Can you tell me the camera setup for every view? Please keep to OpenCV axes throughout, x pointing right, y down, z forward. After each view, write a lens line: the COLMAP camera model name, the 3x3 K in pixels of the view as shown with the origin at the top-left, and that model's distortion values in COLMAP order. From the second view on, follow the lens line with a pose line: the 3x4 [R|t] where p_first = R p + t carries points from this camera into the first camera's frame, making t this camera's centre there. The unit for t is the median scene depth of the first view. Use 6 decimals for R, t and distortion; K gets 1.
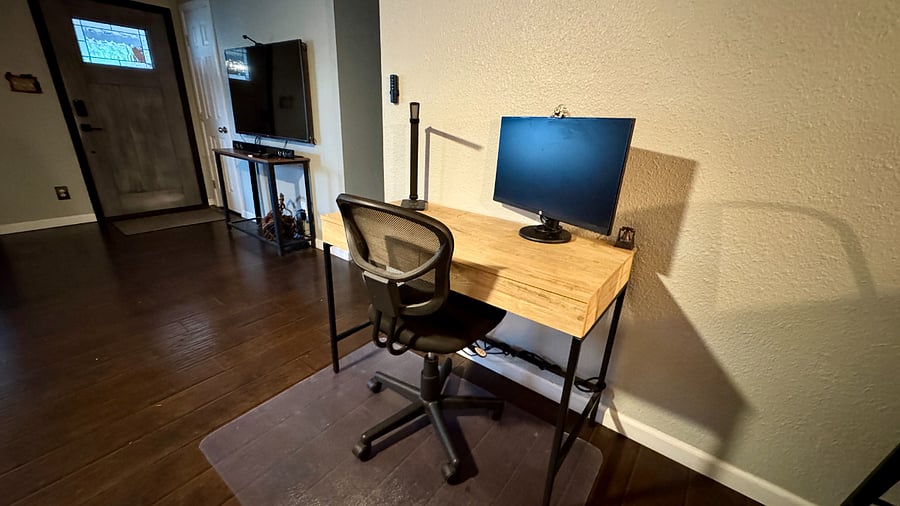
lens RADIAL K [[358.9, 0, 450.0], [0, 358.9, 253.0], [0, 0, 1]] dist [-0.001208, -0.000085]
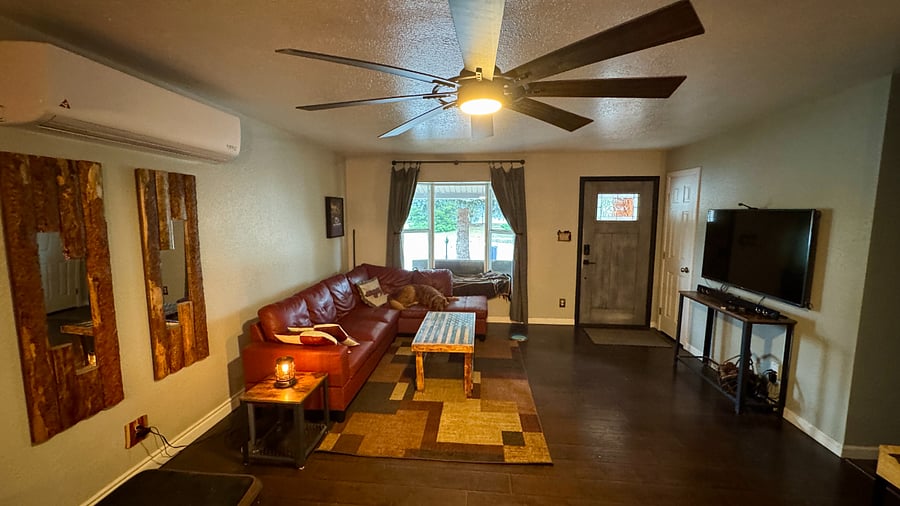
lens RADIAL K [[358.9, 0, 450.0], [0, 358.9, 253.0], [0, 0, 1]] dist [-0.001208, -0.000085]
pose [[0.527113, 0.054156, -0.848068, -0.082548], [-0.280096, 0.953272, -0.113218, -0.069943], [0.802308, 0.297219, 0.517651, -0.213319]]
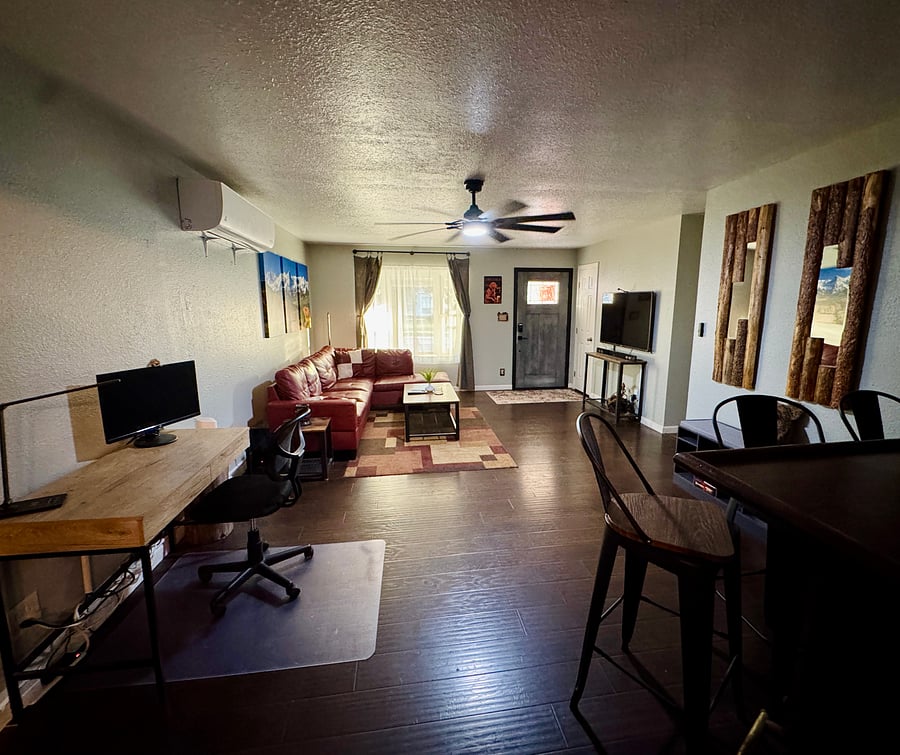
lens RADIAL K [[411.4, 0, 462.0], [0, 411.4, 374.4], [0, 0, 1]] dist [-0.000411, -0.000205]
pose [[0.714868, 0.072609, -0.695479, 0.224928], [-0.216018, 0.968877, -0.120887, 0.143883], [0.665056, 0.236655, 0.708304, -0.630307]]
